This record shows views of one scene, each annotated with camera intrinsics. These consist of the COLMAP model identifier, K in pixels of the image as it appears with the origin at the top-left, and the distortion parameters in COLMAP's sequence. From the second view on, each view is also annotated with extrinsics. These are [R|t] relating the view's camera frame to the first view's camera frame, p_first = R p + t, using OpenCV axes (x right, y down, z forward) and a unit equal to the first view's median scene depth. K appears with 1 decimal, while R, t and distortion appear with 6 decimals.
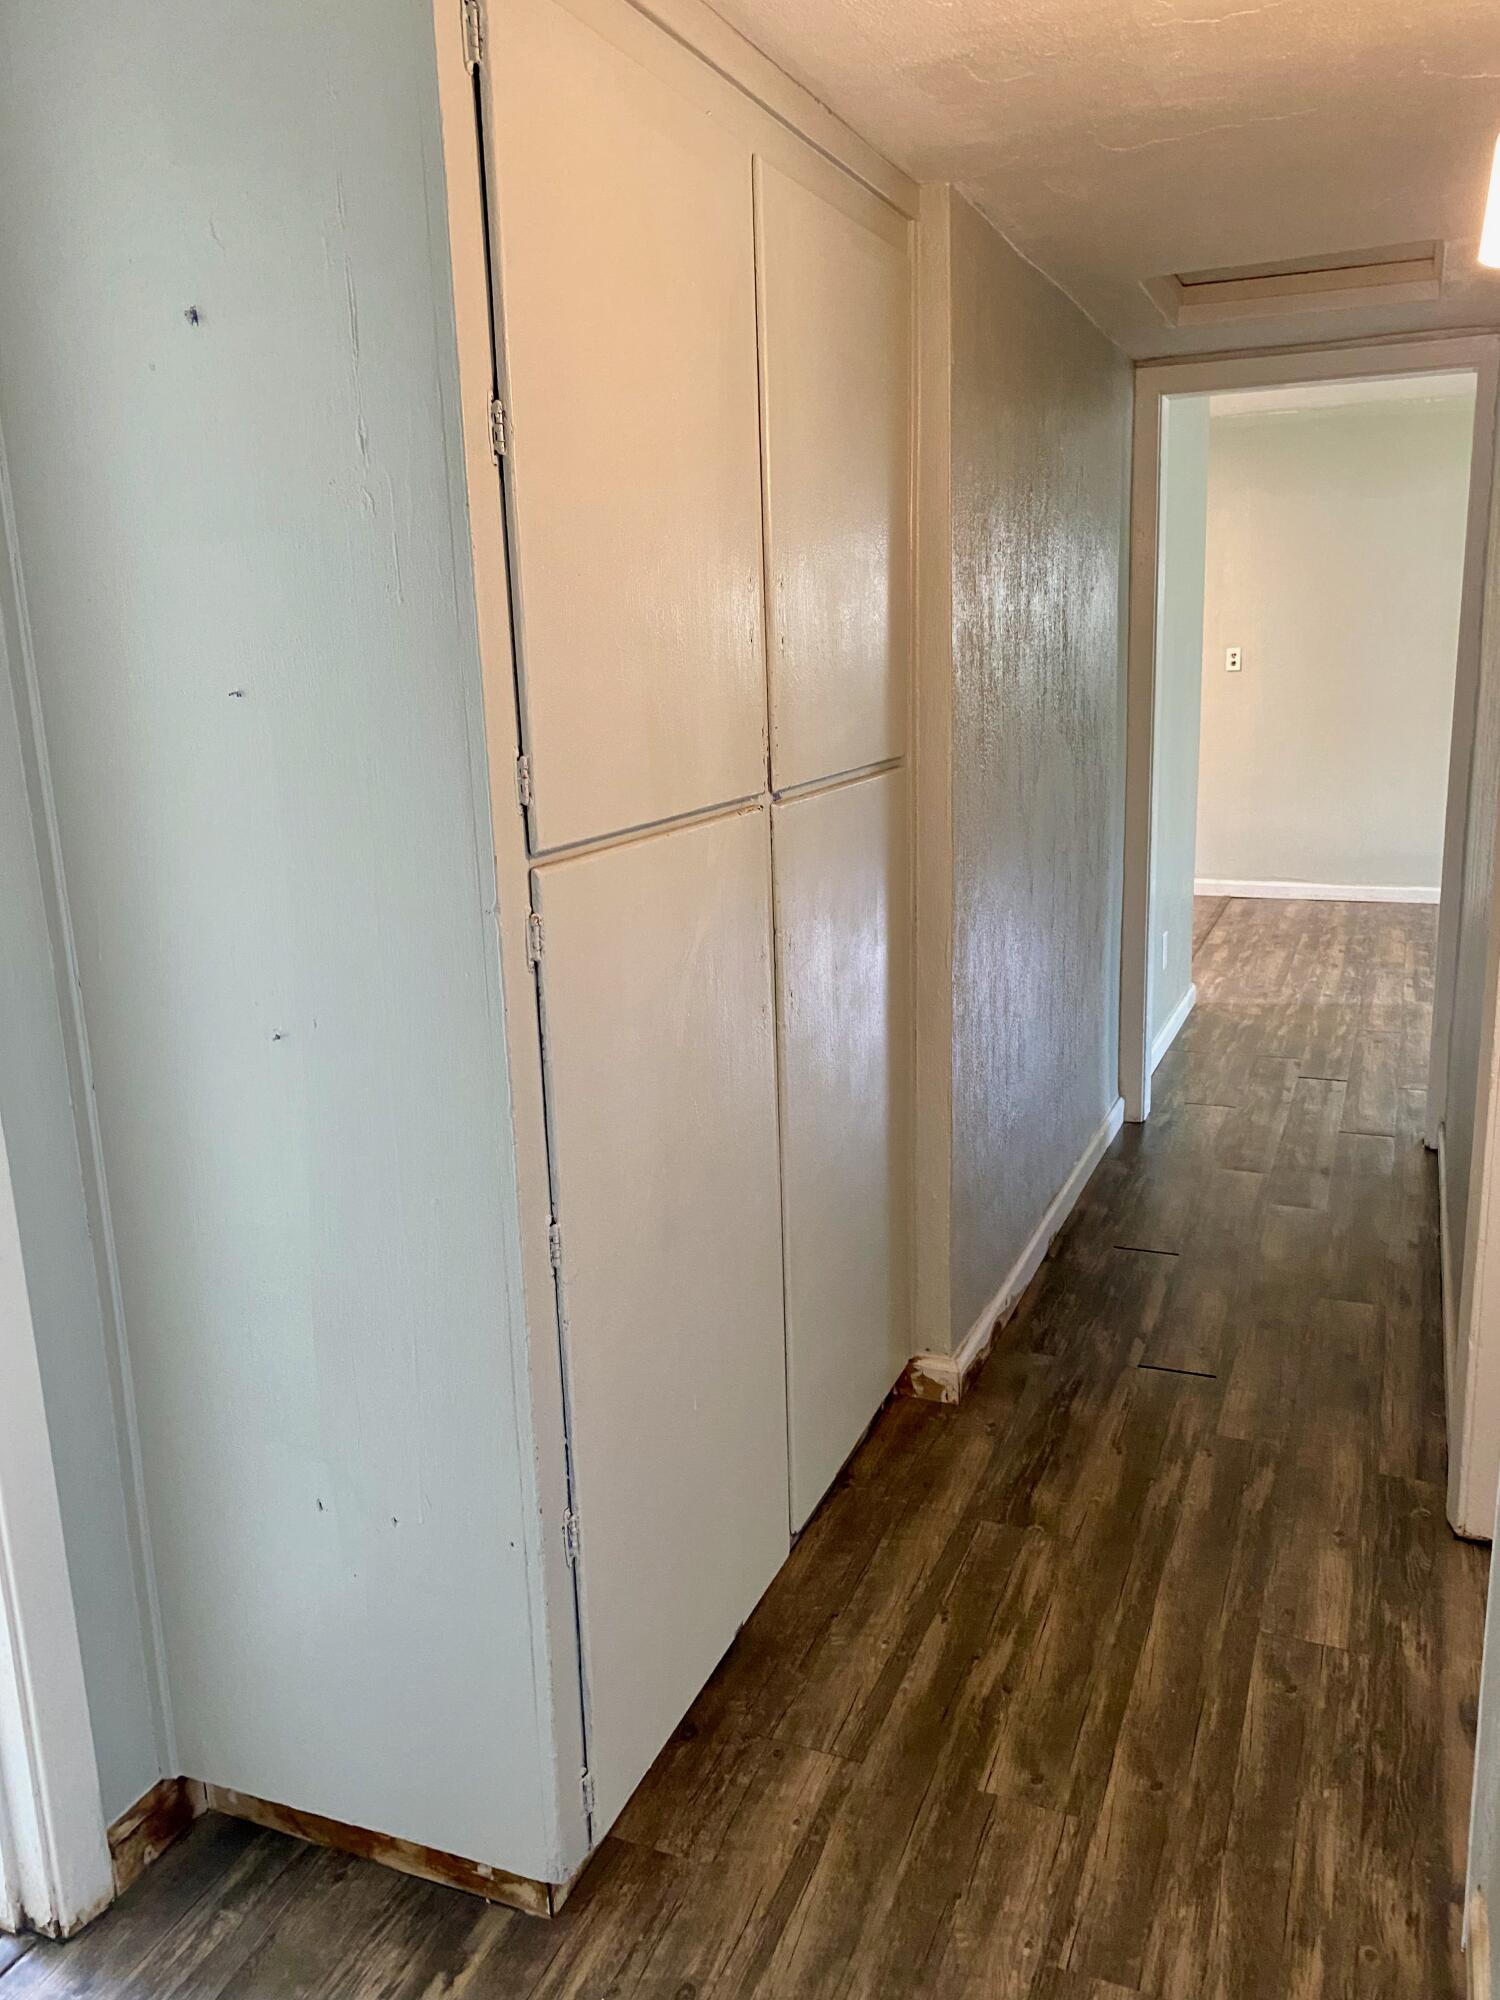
lens RADIAL K [[1511.5, 0, 768.2], [0, 1511.5, 1014.5], [0, 0, 1]] dist [0.034725, -0.022909]
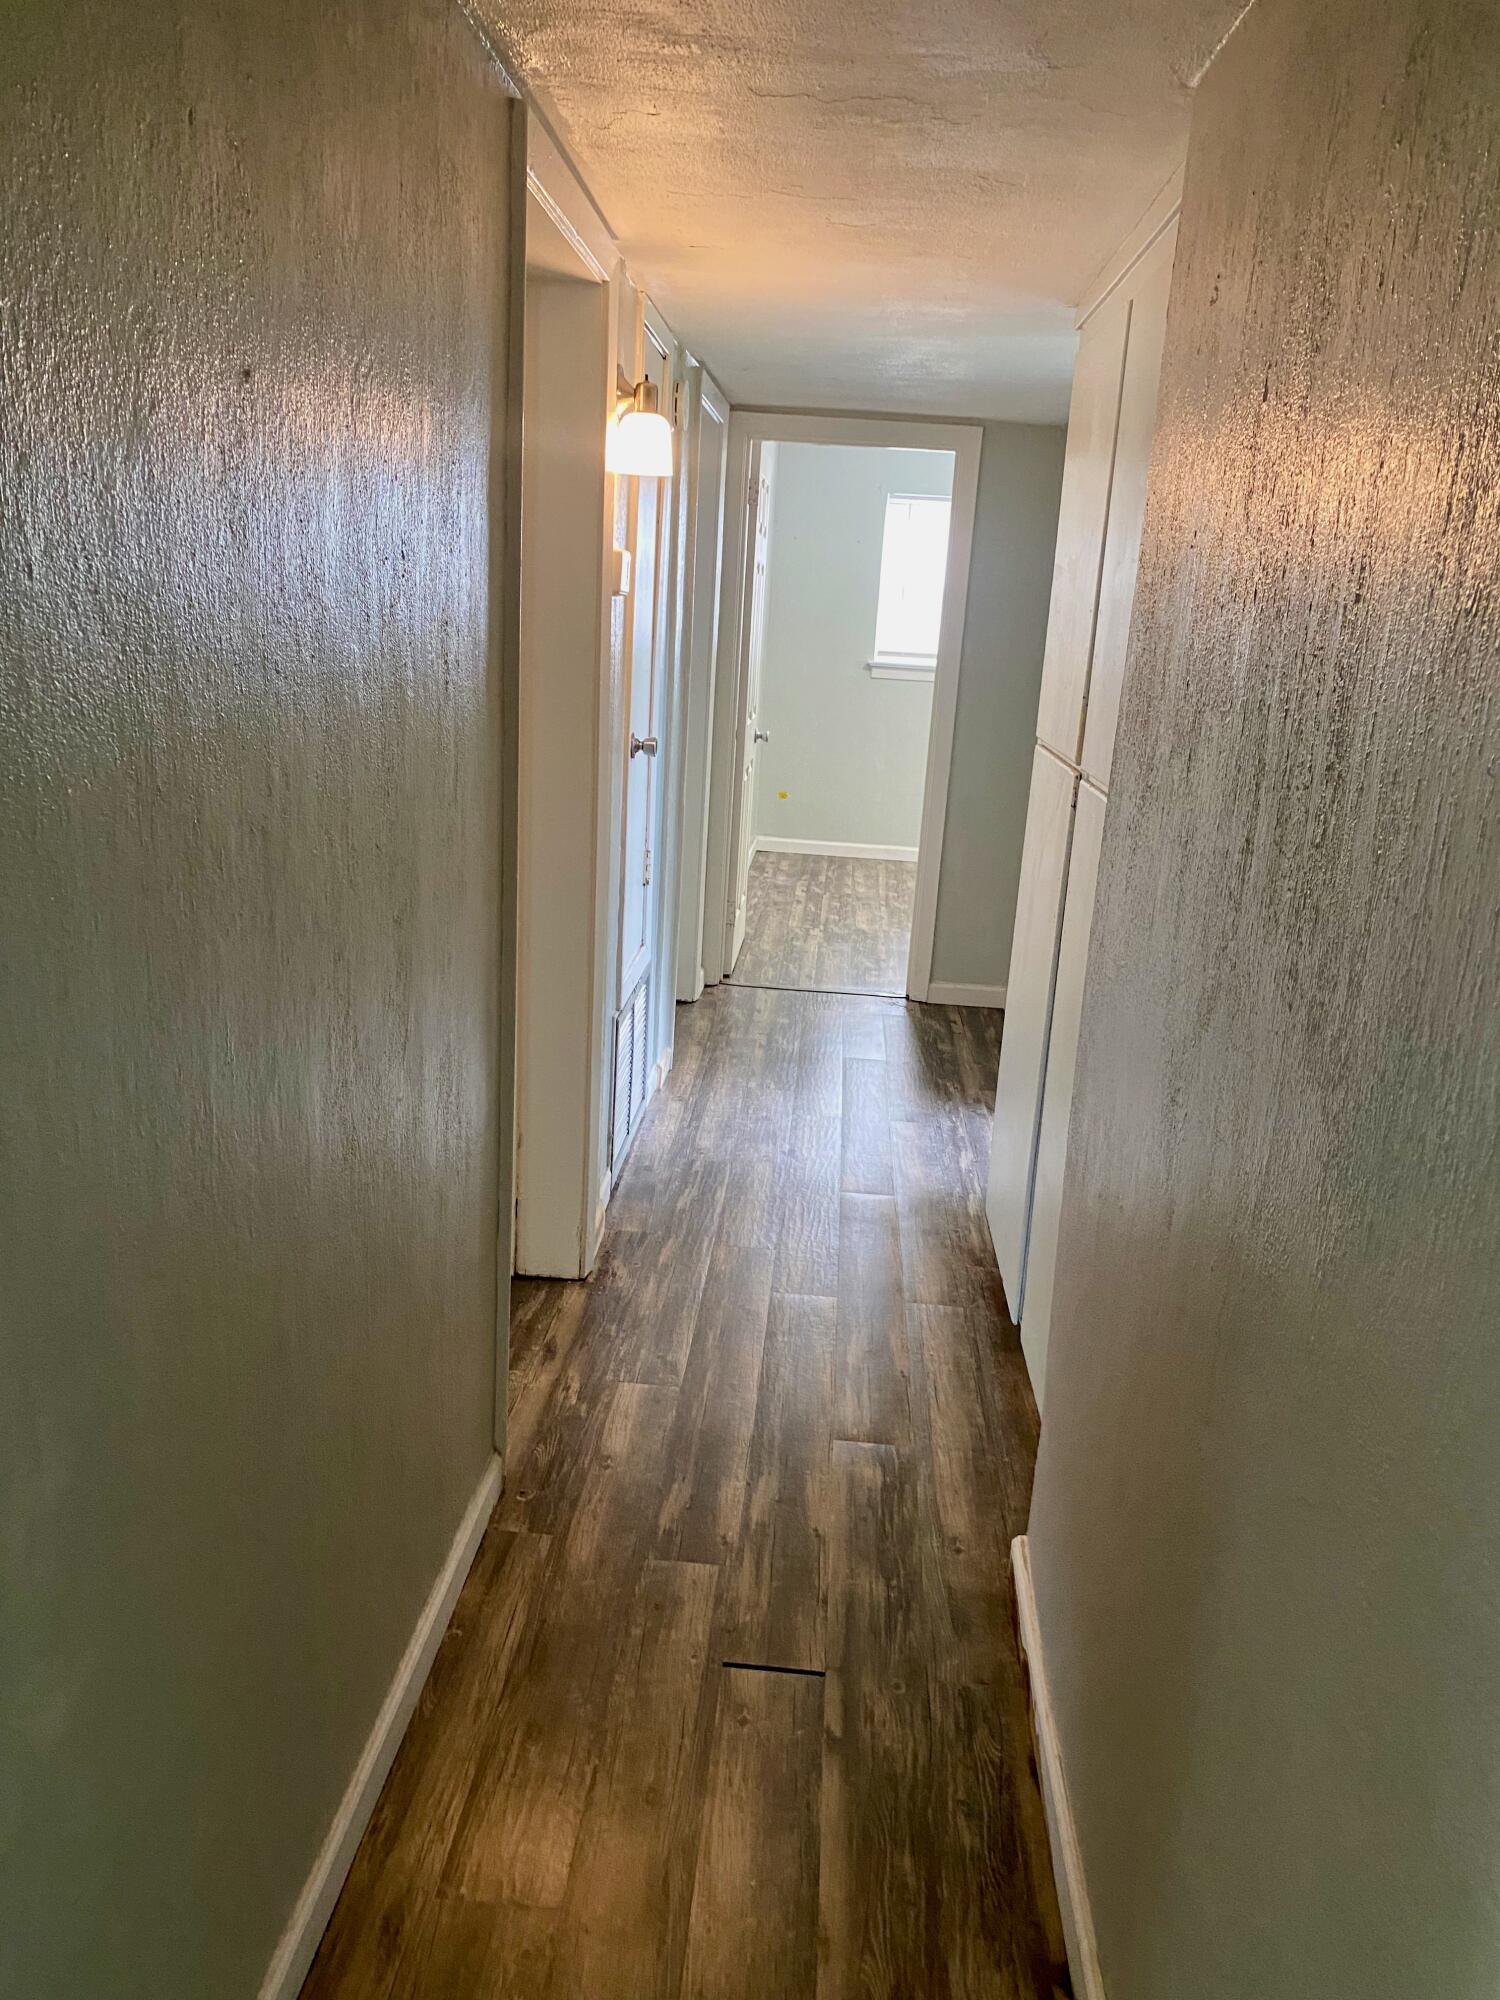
lens RADIAL K [[1511.5, 0, 752.1], [0, 1511.5, 993.5], [0, 0, 1]] dist [0.034725, -0.022909]
pose [[-0.946917, 0.052593, -0.317147, 0.566866], [-0.109690, 0.874469, 0.472518, -0.452755], [0.302186, 0.482223, -0.822280, 1.655509]]
